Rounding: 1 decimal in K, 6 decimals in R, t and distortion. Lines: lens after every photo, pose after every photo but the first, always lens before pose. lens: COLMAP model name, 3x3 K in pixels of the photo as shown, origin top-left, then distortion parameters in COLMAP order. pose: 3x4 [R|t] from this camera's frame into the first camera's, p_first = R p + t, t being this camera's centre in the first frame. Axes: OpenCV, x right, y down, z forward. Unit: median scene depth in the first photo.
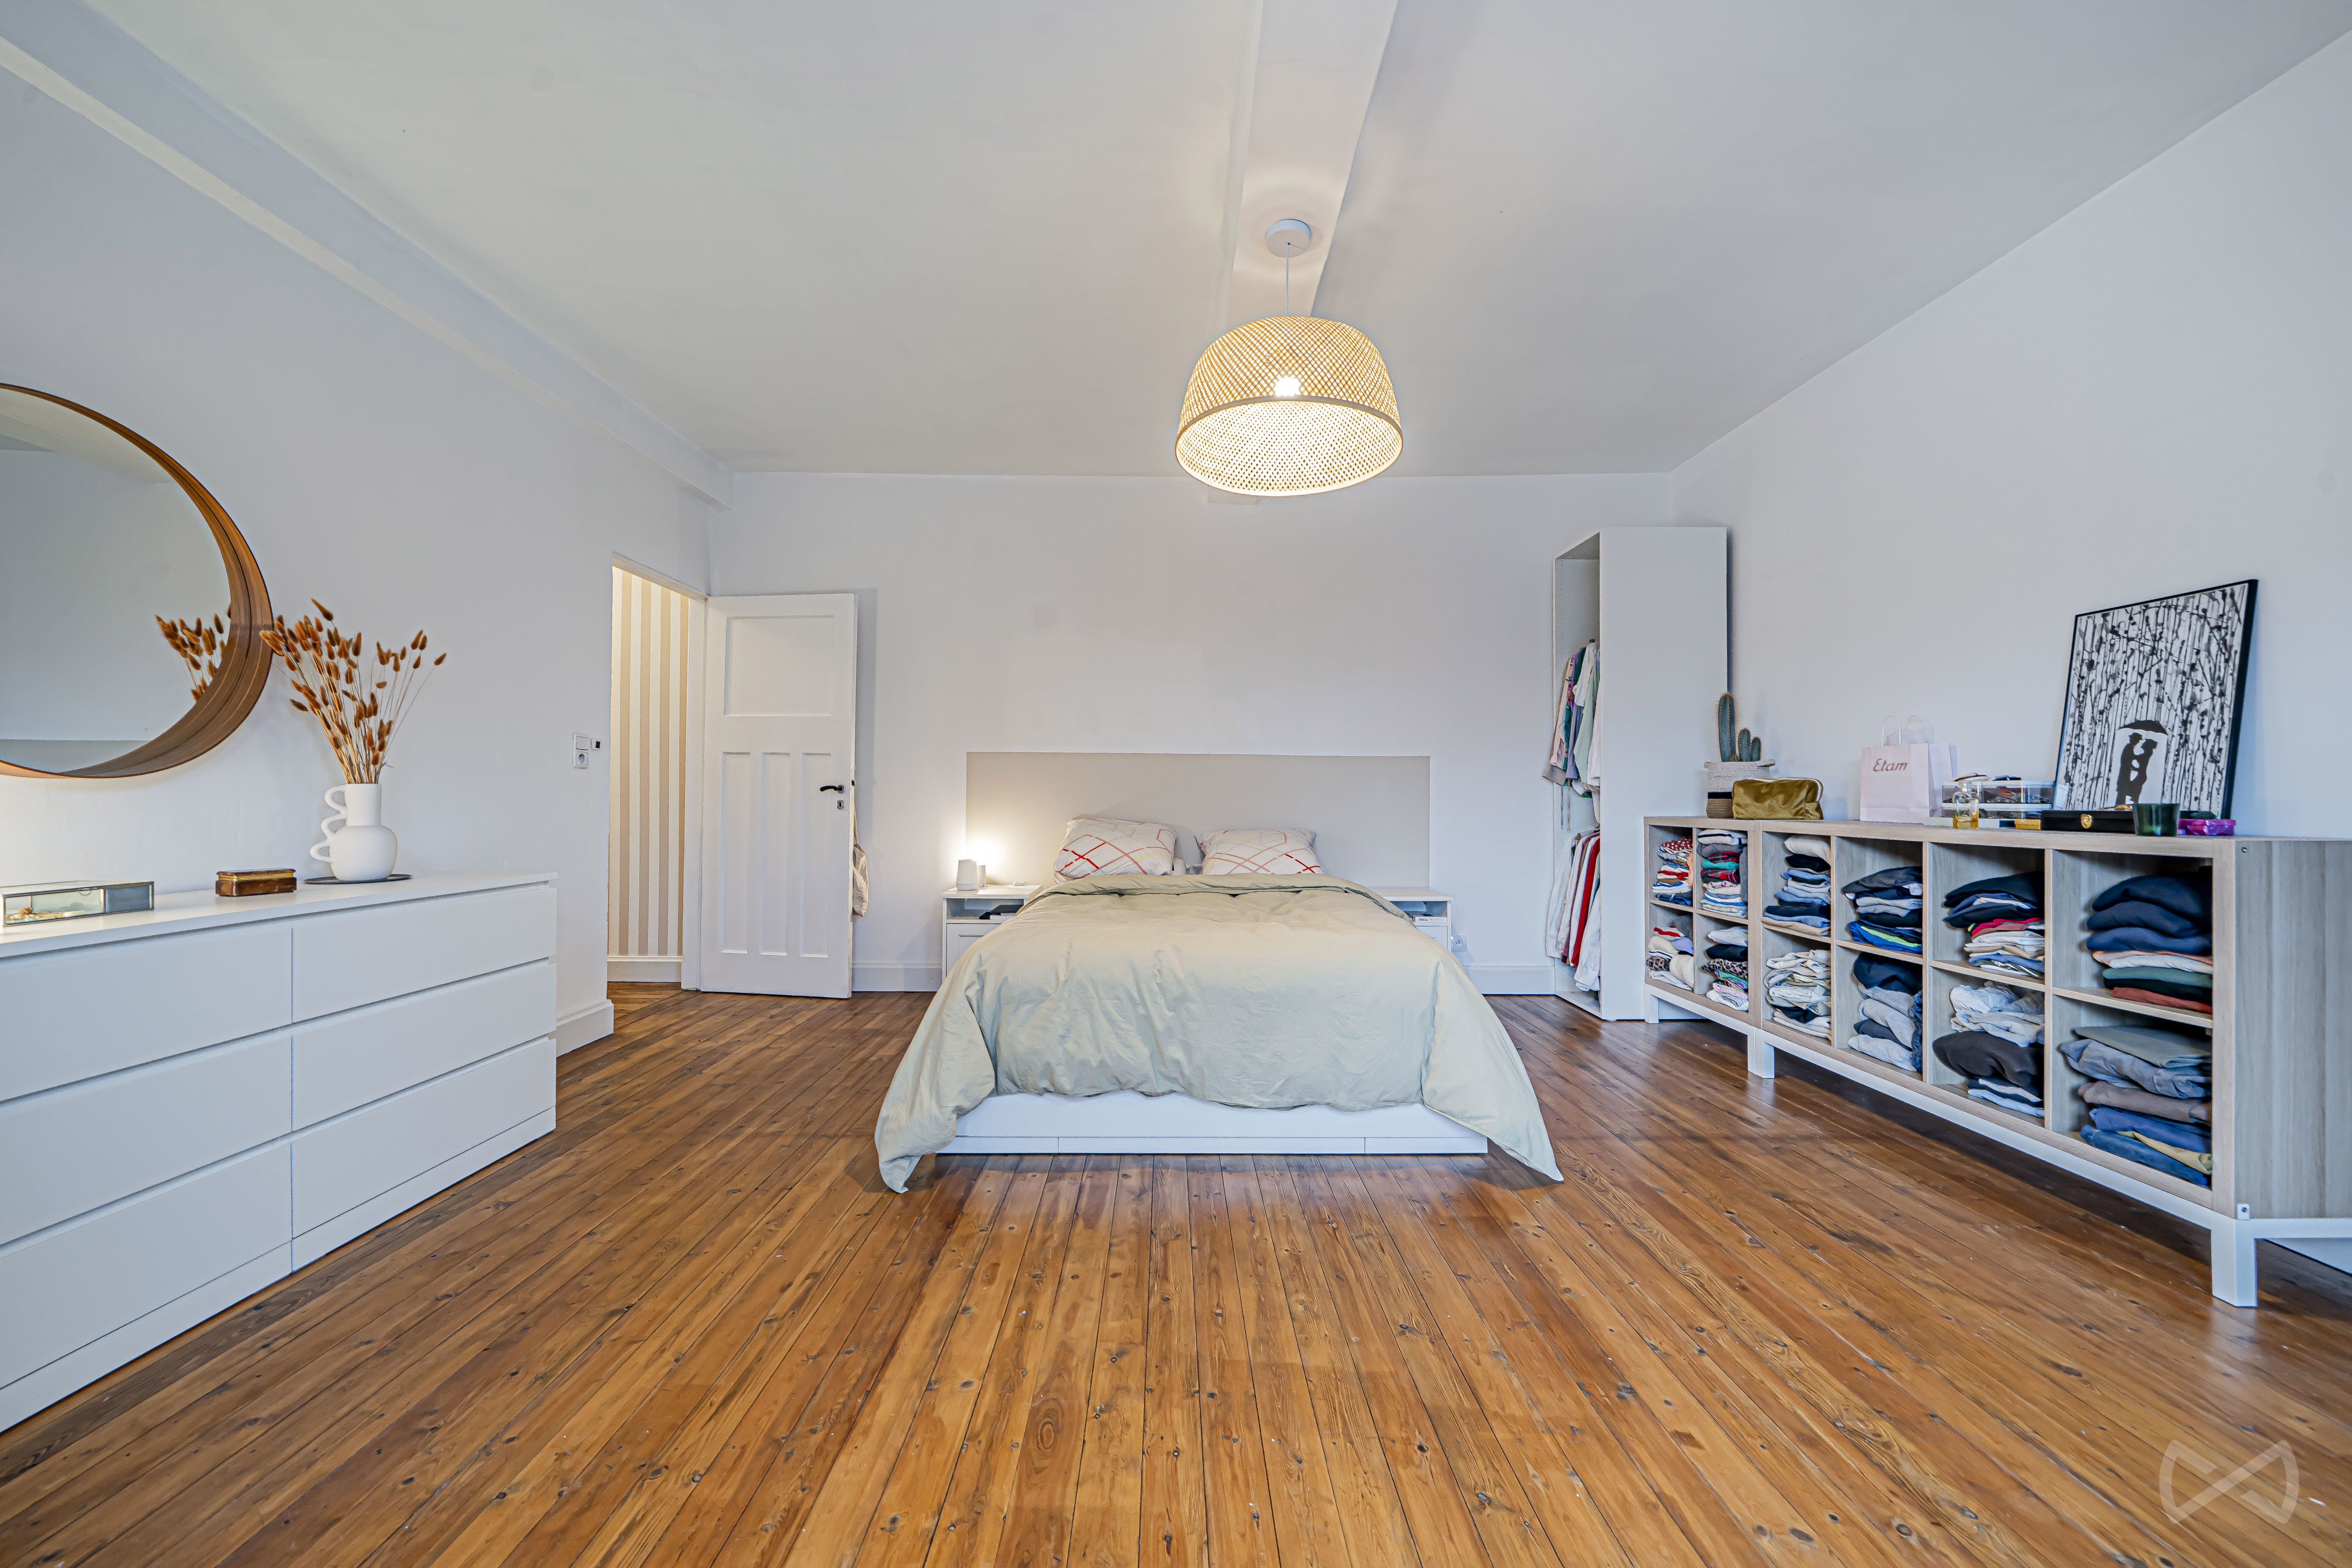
lens RADIAL K [[852.8, 0, 1176.0], [0, 852.8, 784.0], [0, 0, 1]] dist [-0.000455, -0.000056]
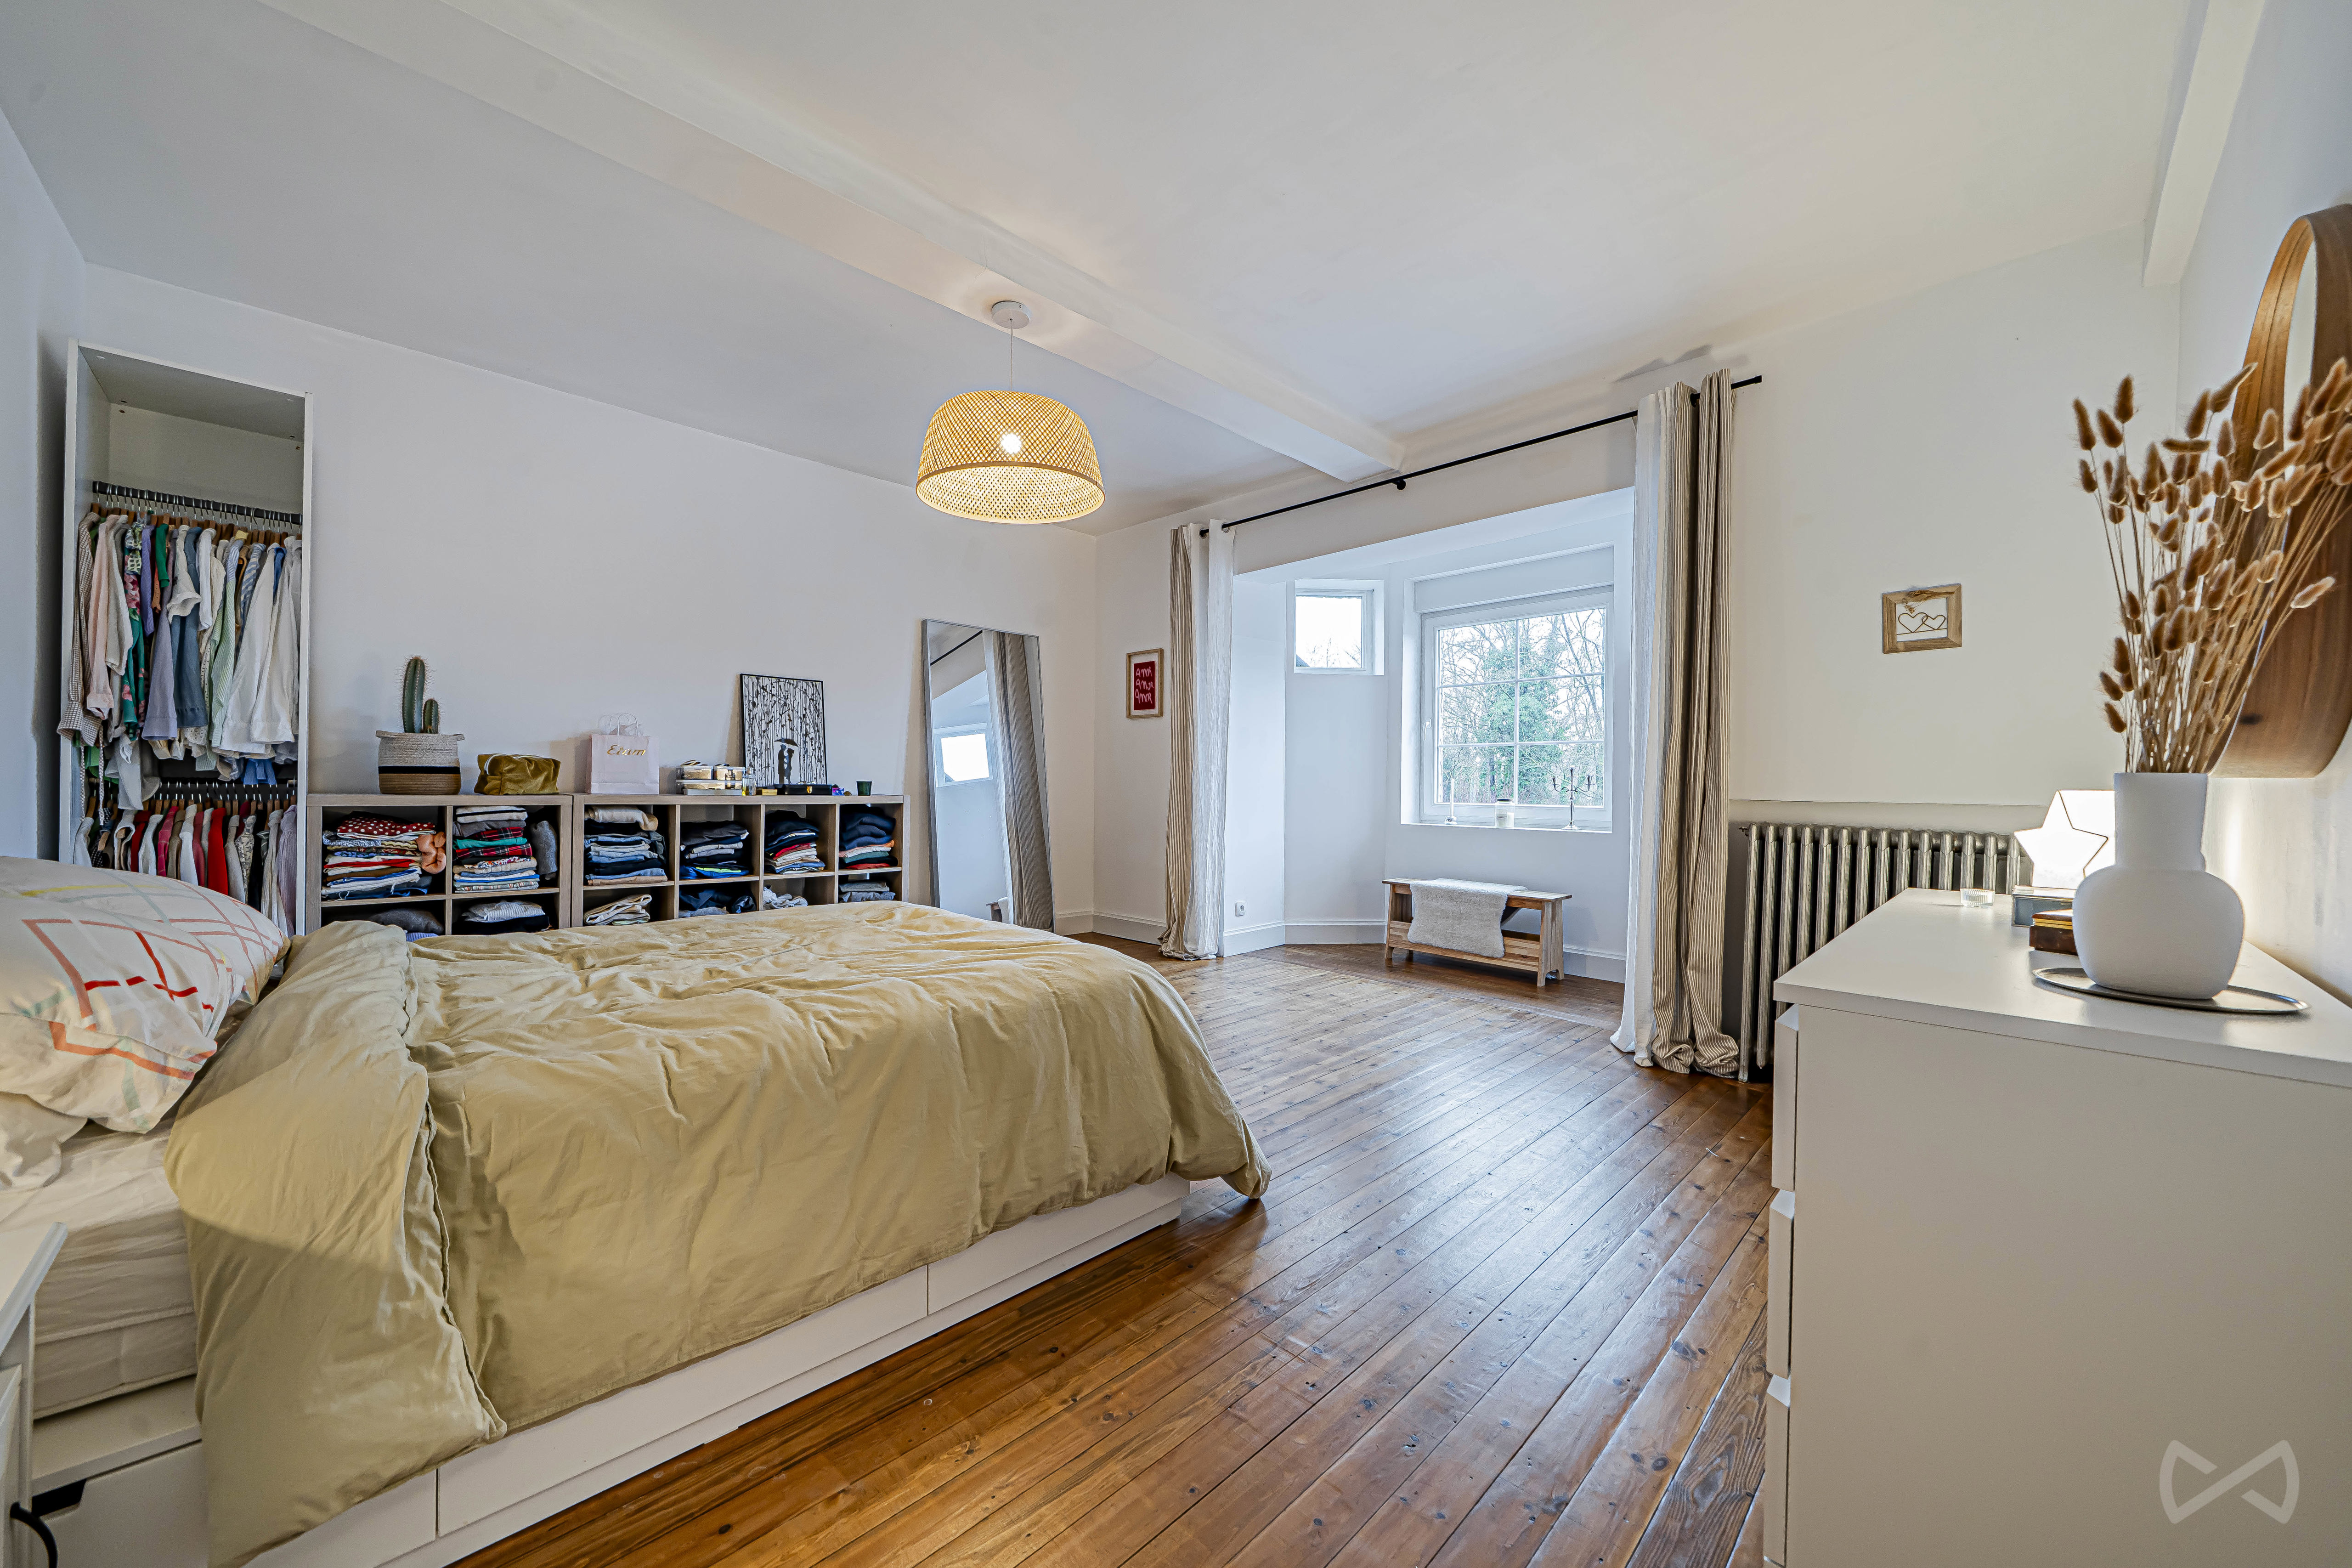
lens RADIAL K [[852.8, 0, 1176.0], [0, 852.8, 784.0], [0, 0, 1]] dist [-0.000455, -0.000056]
pose [[-0.687259, -0.015286, 0.726252, -0.920994], [-0.026898, 0.999628, -0.004414, 0.015820], [-0.725915, -0.022568, -0.687414, 1.666472]]
